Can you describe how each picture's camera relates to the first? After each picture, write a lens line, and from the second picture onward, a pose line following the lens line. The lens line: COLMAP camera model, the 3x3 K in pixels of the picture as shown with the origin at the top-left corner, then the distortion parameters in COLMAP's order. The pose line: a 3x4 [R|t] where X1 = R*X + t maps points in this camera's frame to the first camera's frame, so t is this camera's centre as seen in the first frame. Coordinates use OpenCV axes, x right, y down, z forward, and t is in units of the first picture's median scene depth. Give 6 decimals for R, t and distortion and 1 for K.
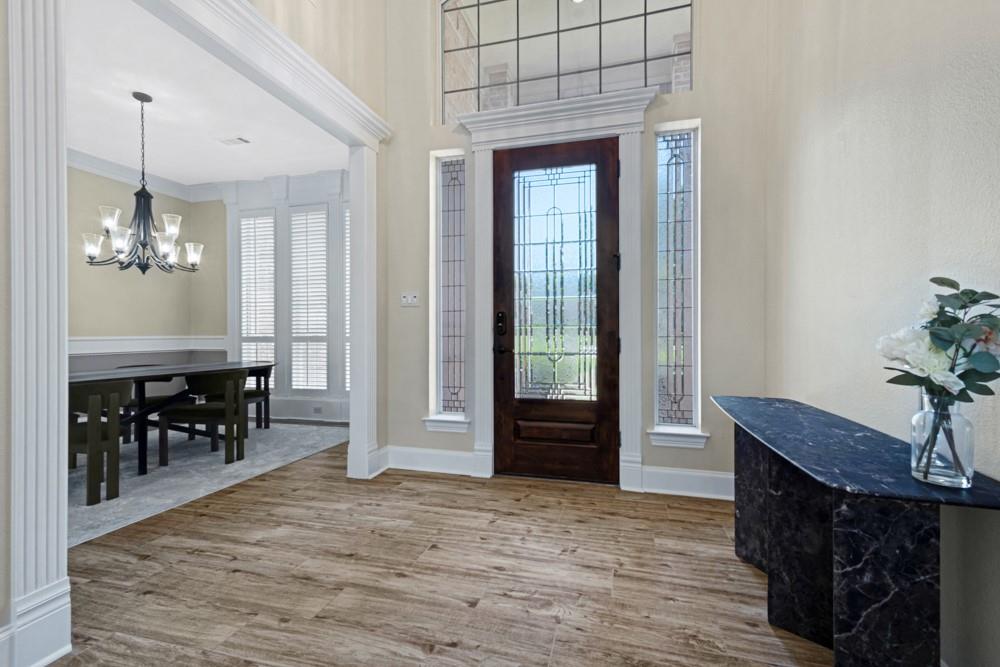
lens RADIAL K [[459.5, 0, 502.1], [0, 459.5, 328.2], [0, 0, 1]] dist [0.021619, 0.000368]
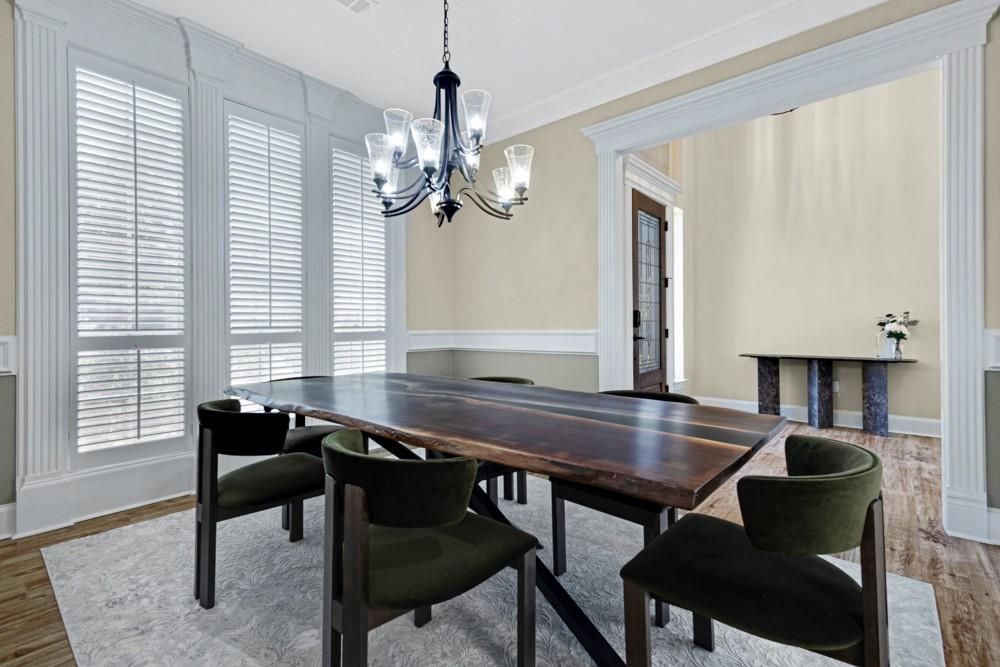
lens RADIAL K [[459.5, 0, 502.1], [0, 459.5, 328.2], [0, 0, 1]] dist [0.021619, 0.000368]
pose [[0.435194, 0.004569, 0.900325, -0.925912], [0.003135, 0.999973, -0.006590, 0.017117], [-0.900331, 0.005691, 0.435168, 0.515483]]
